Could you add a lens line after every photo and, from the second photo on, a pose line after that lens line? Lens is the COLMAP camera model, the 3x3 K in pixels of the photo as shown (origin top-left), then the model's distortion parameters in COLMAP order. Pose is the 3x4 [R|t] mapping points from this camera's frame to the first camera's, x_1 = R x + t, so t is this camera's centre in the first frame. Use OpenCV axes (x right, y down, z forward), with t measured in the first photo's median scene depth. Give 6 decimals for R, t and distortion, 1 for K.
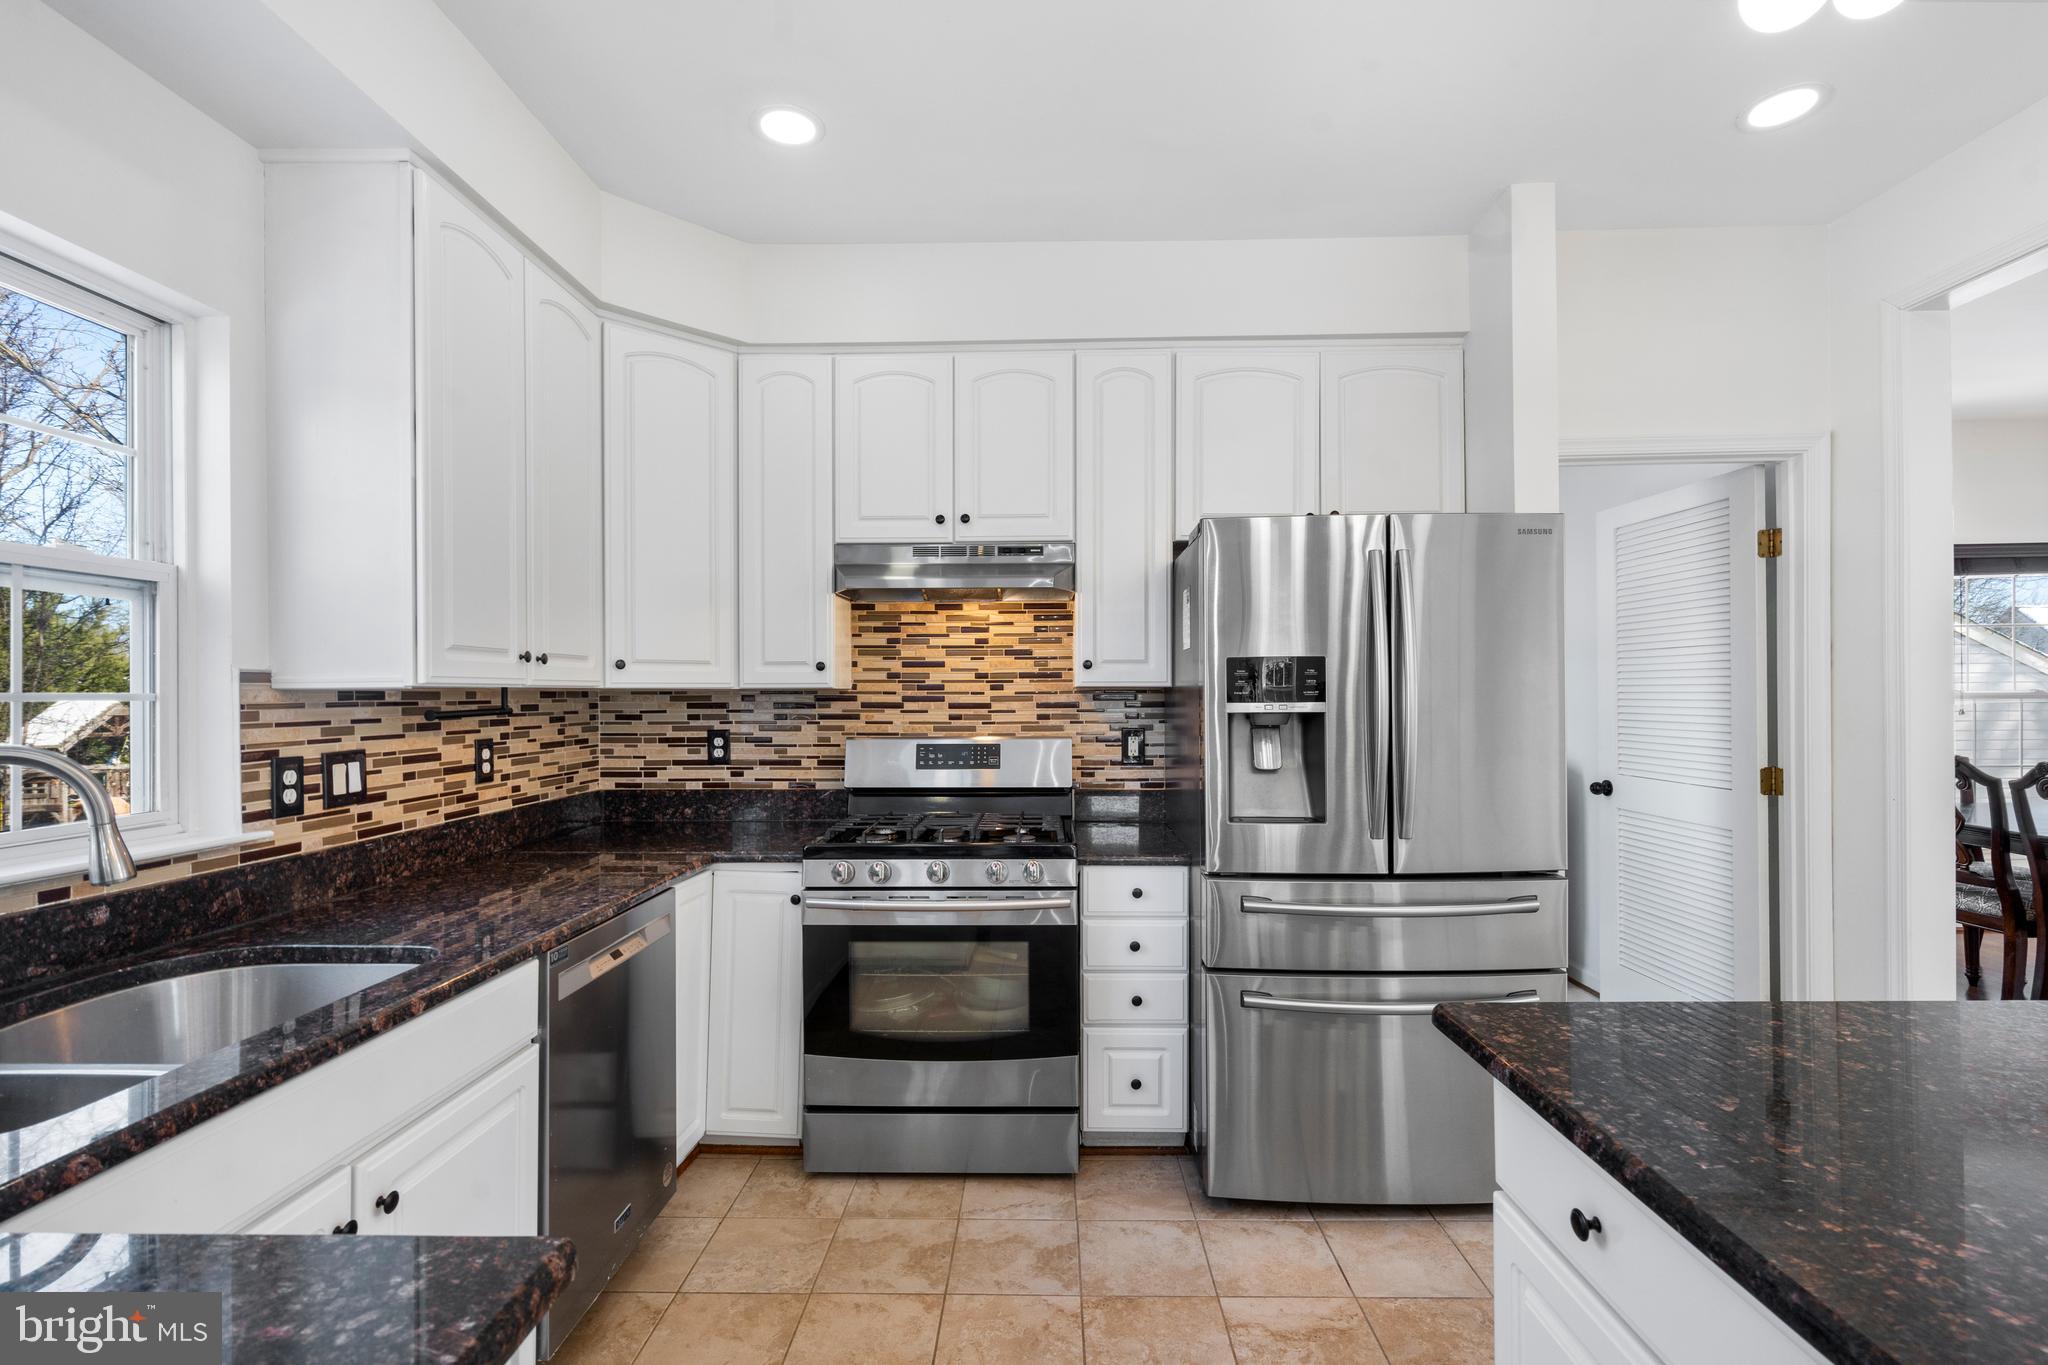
lens RADIAL K [[917.9, 0, 1026.8], [0, 917.9, 701.6], [0, 0, 1]] dist [-0.000430, 0.000626]
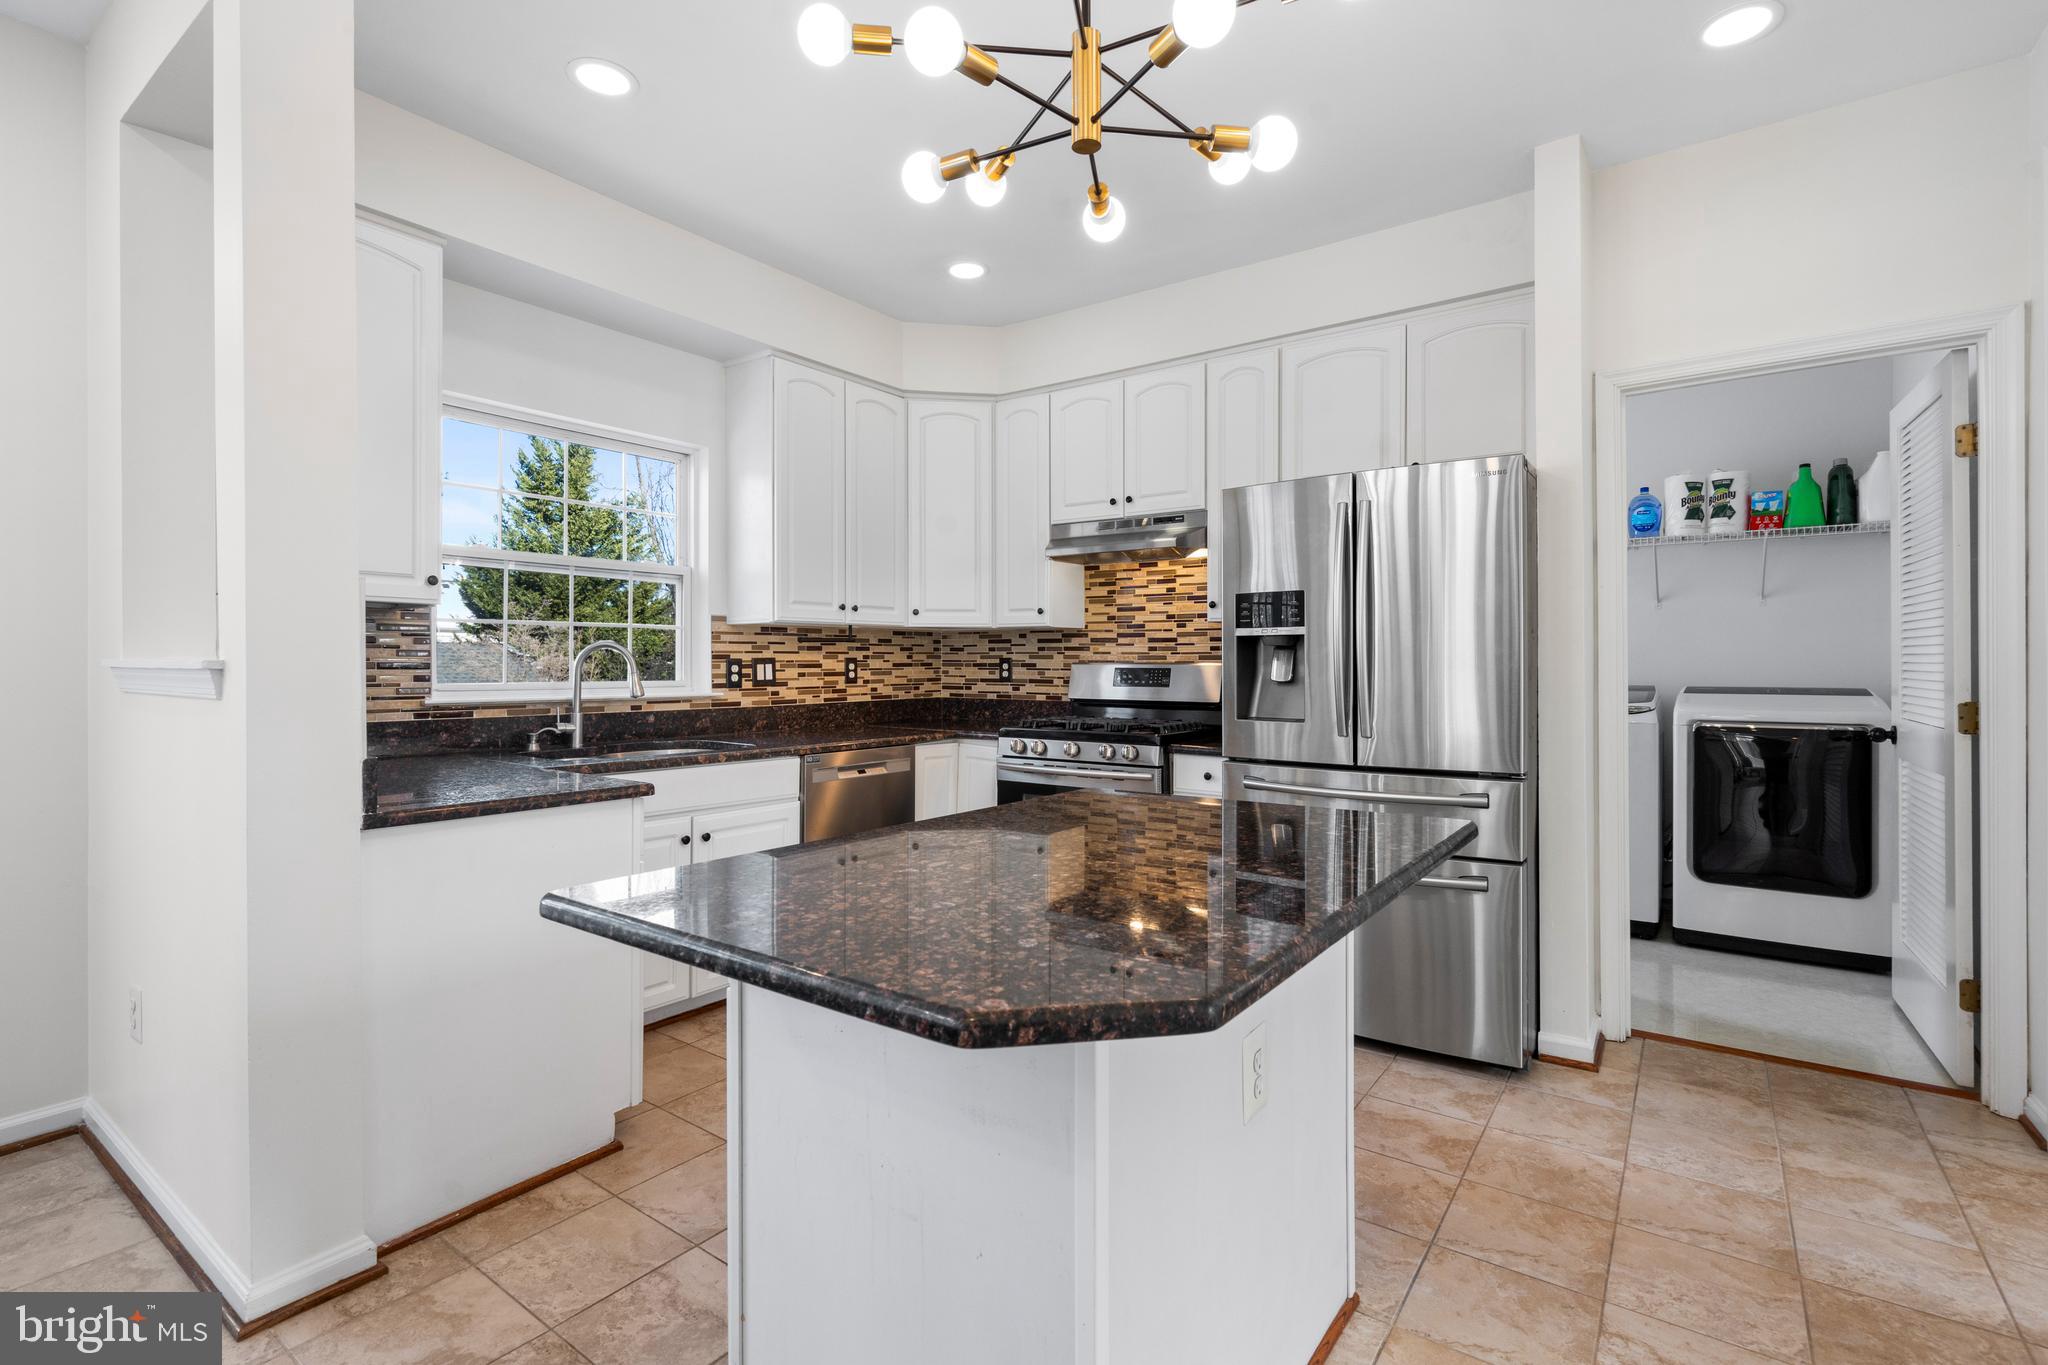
lens RADIAL K [[938.7, 0, 1023.2], [0, 938.7, 670.2], [0, 0, 1]] dist [-0.001803, 0.000026]
pose [[0.825668, 0.010672, -0.564056, 0.589823], [-0.007569, 0.999941, 0.007839, 0.043077], [0.564106, -0.002203, 0.825700, -0.232471]]
